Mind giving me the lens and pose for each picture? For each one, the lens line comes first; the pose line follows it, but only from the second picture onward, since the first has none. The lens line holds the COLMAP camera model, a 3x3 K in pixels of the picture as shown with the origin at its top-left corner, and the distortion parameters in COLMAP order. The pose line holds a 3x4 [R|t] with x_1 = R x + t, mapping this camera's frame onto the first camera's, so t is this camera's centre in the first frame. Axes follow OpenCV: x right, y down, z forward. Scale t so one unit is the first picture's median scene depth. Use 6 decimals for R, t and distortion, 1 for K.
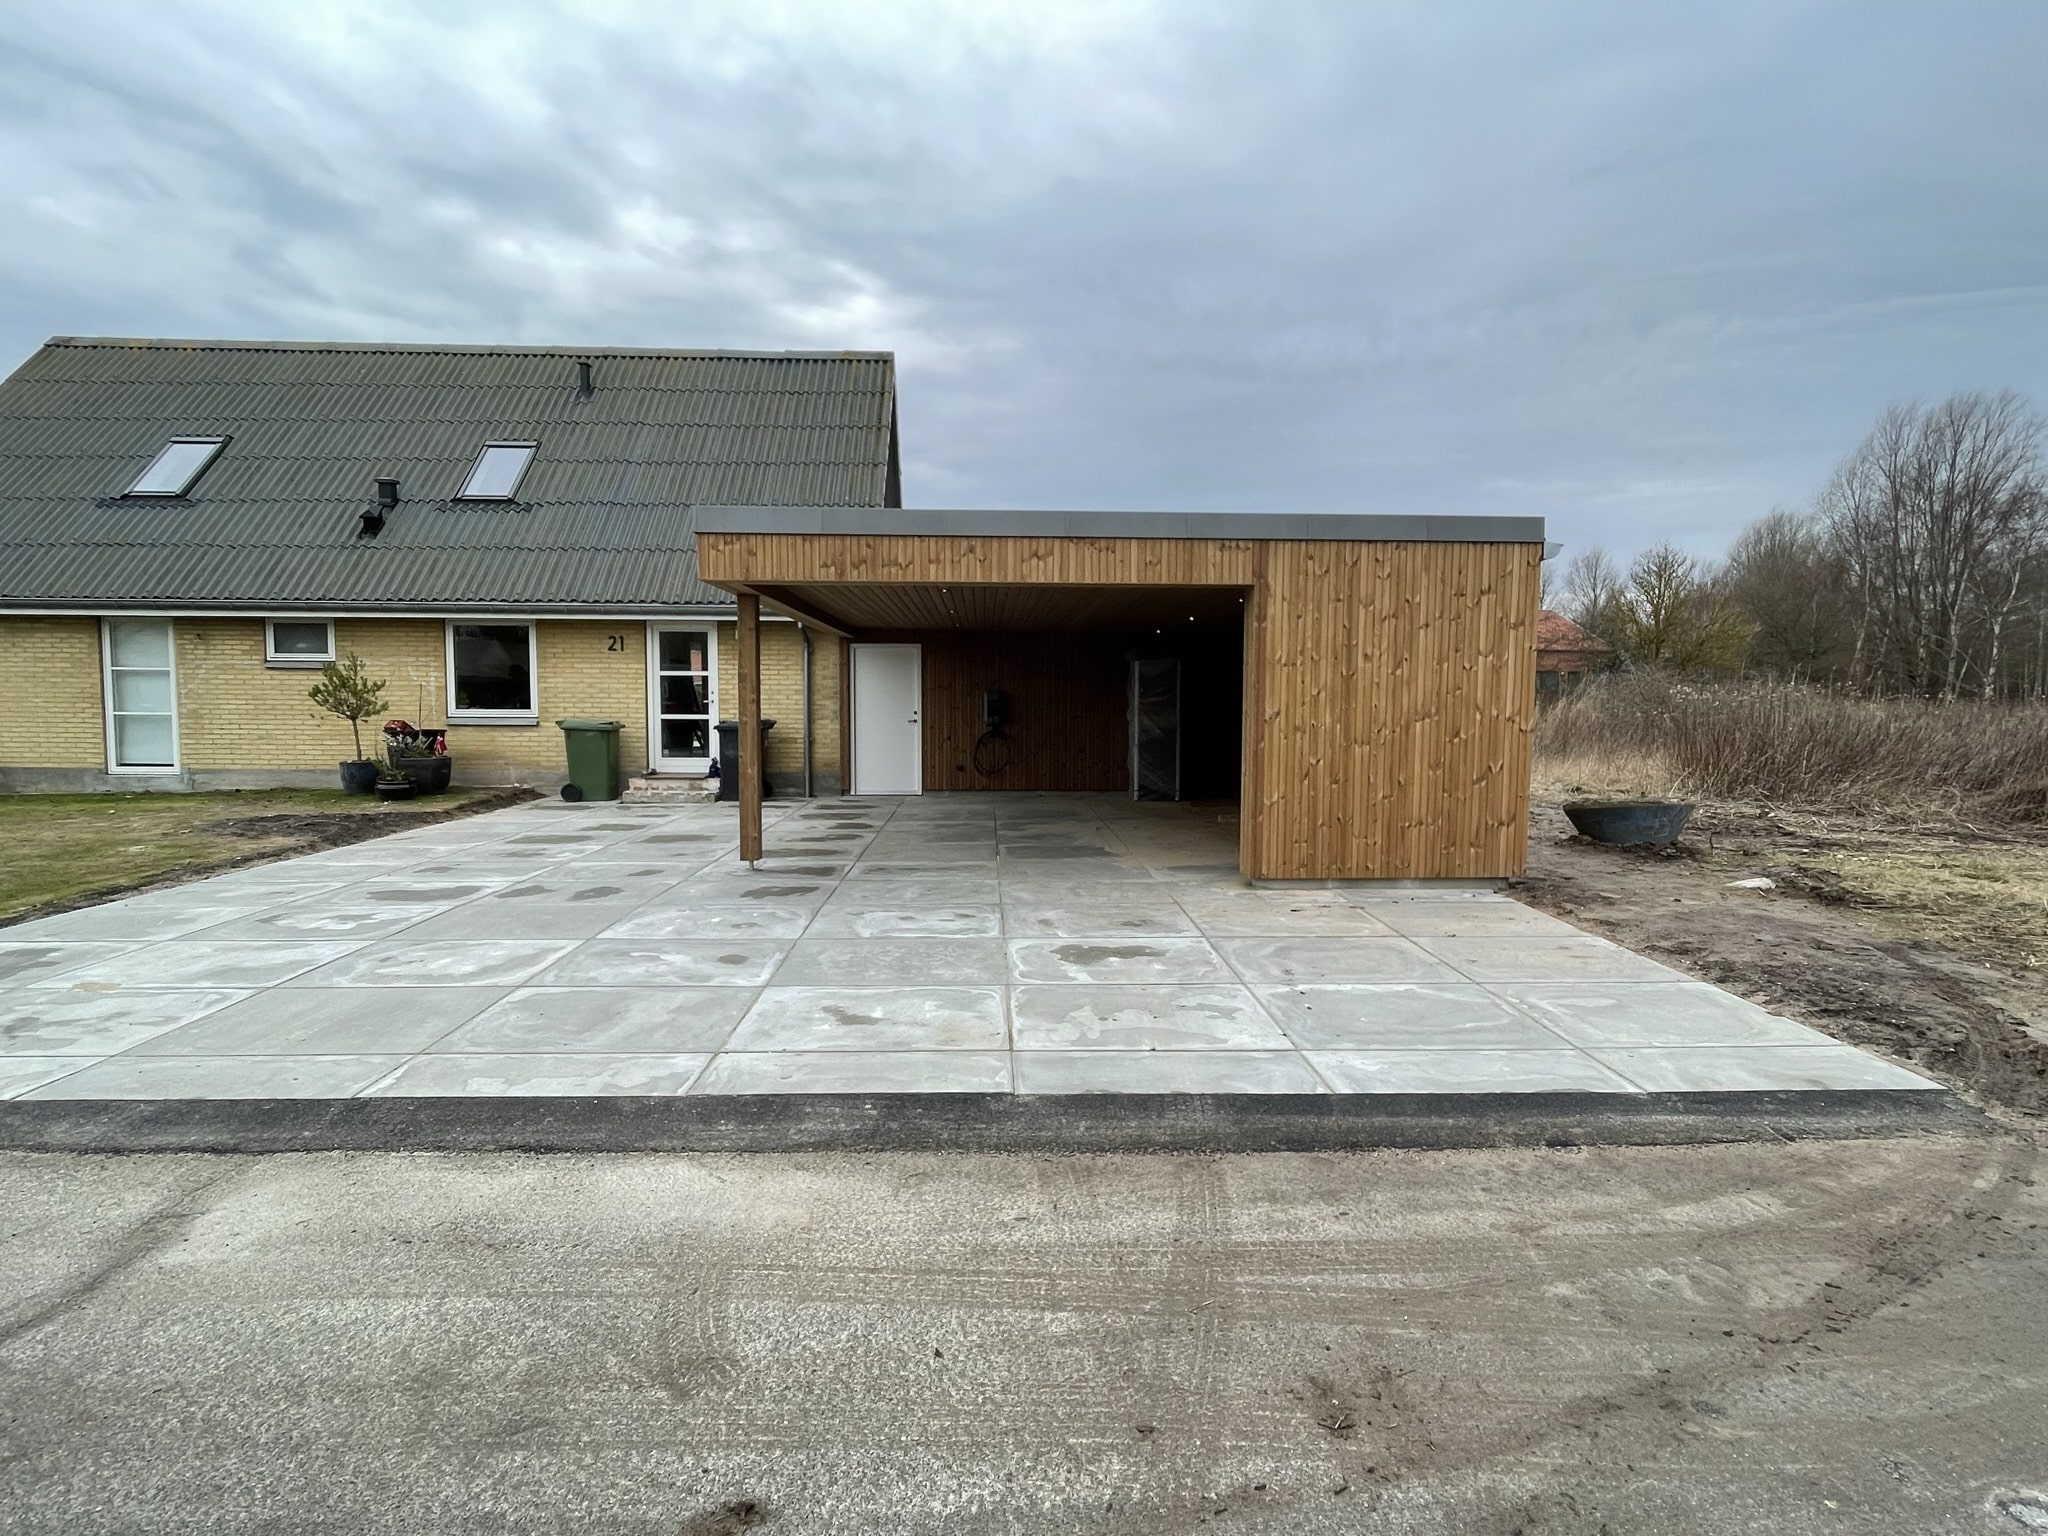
lens RADIAL K [[1005.5, 0, 1027.3], [0, 1005.5, 779.6], [0, 0, 1]] dist [-0.002912, -0.000182]
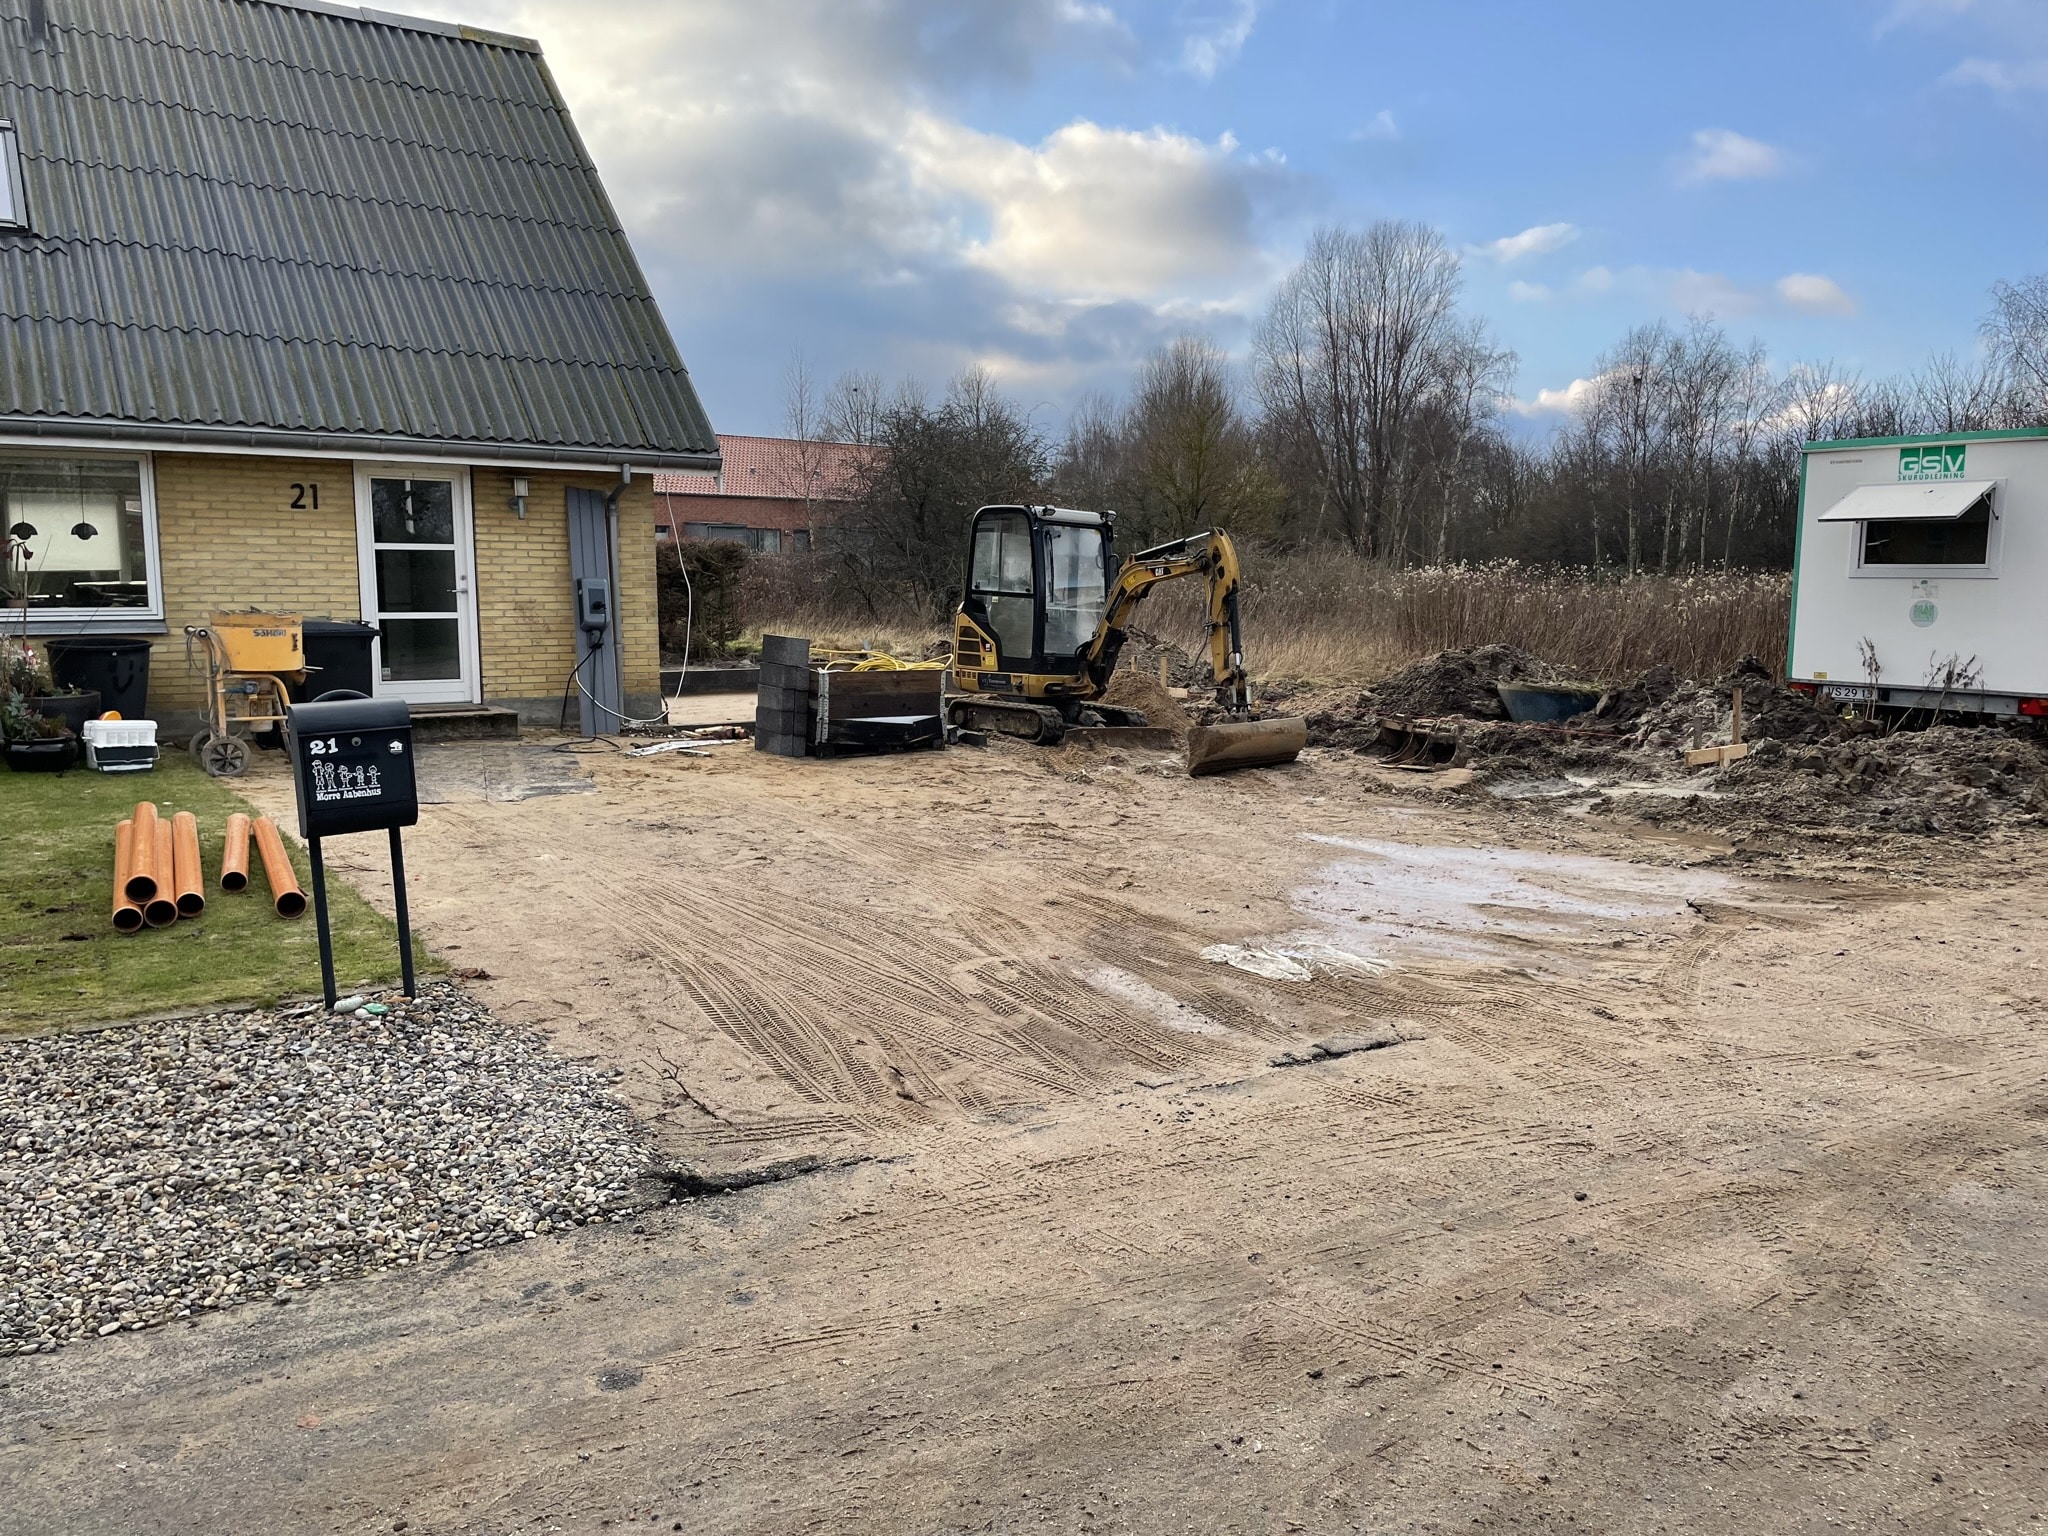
lens RADIAL K [[1532.4, 0, 1017.4], [0, 1532.4, 780.3], [0, 0, 1]] dist [0.108271, -0.134215]
pose [[0.841993, -0.075687, 0.534153, -0.616473], [0.046430, 0.996603, 0.068026, -0.008647], [-0.537487, -0.032477, 0.842646, -0.040748]]
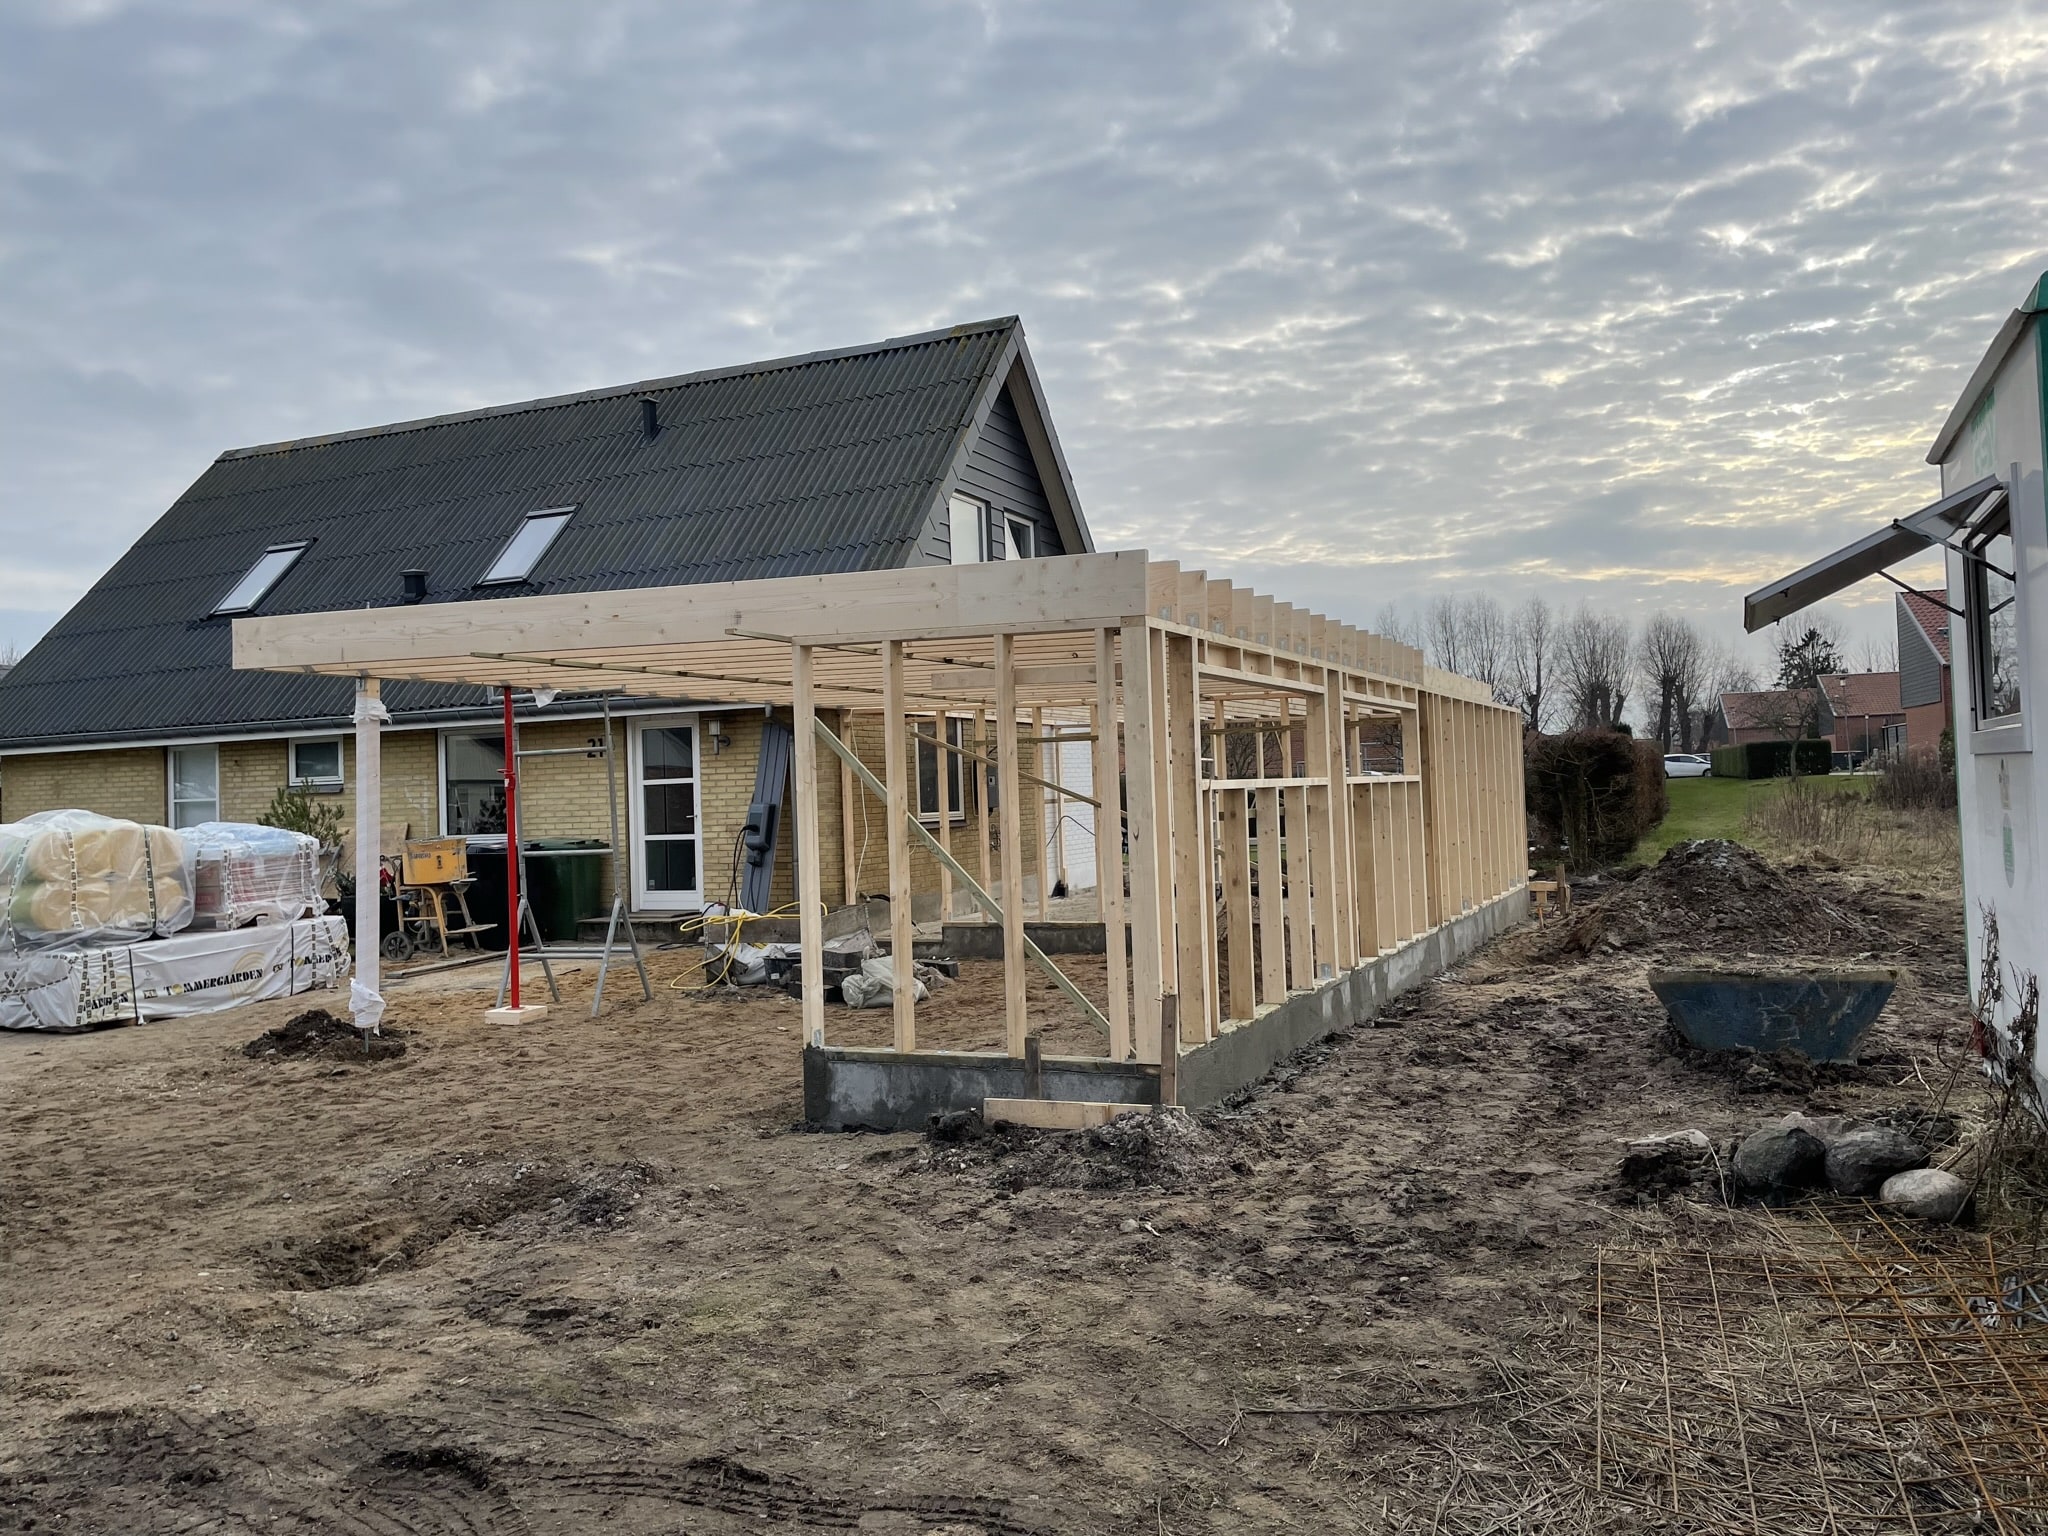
lens RADIAL K [[1532.4, 0, 1017.4], [0, 1532.4, 780.3], [0, 0, 1]] dist [0.108271, -0.134215]
pose [[0.886125, -0.039285, -0.461779, 0.498988], [0.001530, 0.996643, -0.081853, -0.009636], [0.463445, 0.071826, 0.883210, 0.077383]]
